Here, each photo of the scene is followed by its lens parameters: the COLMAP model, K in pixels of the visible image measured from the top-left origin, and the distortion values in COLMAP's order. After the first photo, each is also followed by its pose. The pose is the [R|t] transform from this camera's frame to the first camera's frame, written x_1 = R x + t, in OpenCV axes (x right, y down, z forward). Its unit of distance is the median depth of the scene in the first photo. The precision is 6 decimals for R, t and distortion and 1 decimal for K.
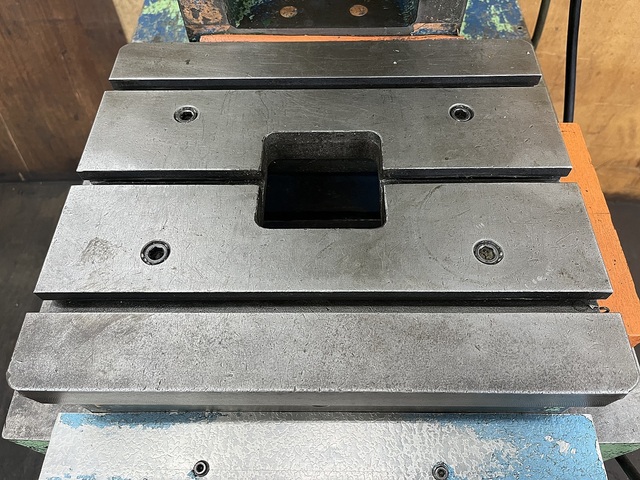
lens RADIAL K [[496.3, 0, 320.0], [0, 496.3, 240.0], [0, 0, 1]] dist [0.053463, -0.104968]
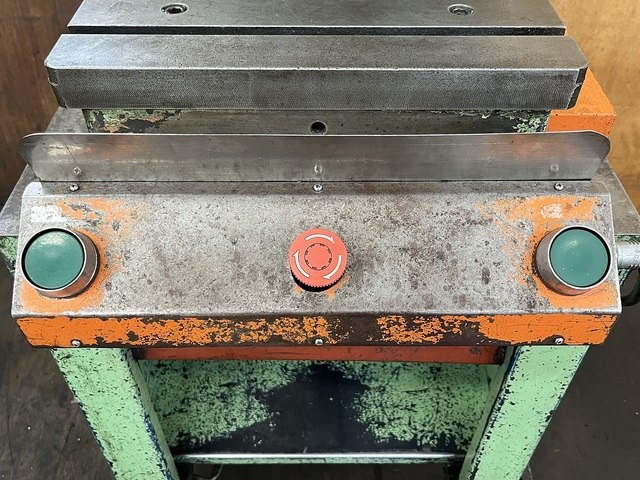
lens RADIAL K [[614.6, 0, 320.0], [0, 614.6, 240.0], [0, 0, 1]] dist [0.004303, 0.001088]
pose [[0.999426, 0.008267, 0.032863, -0.010554], [-0.000438, 0.972857, -0.231407, 0.250119], [-0.033883, 0.231260, 0.972302, -0.075994]]
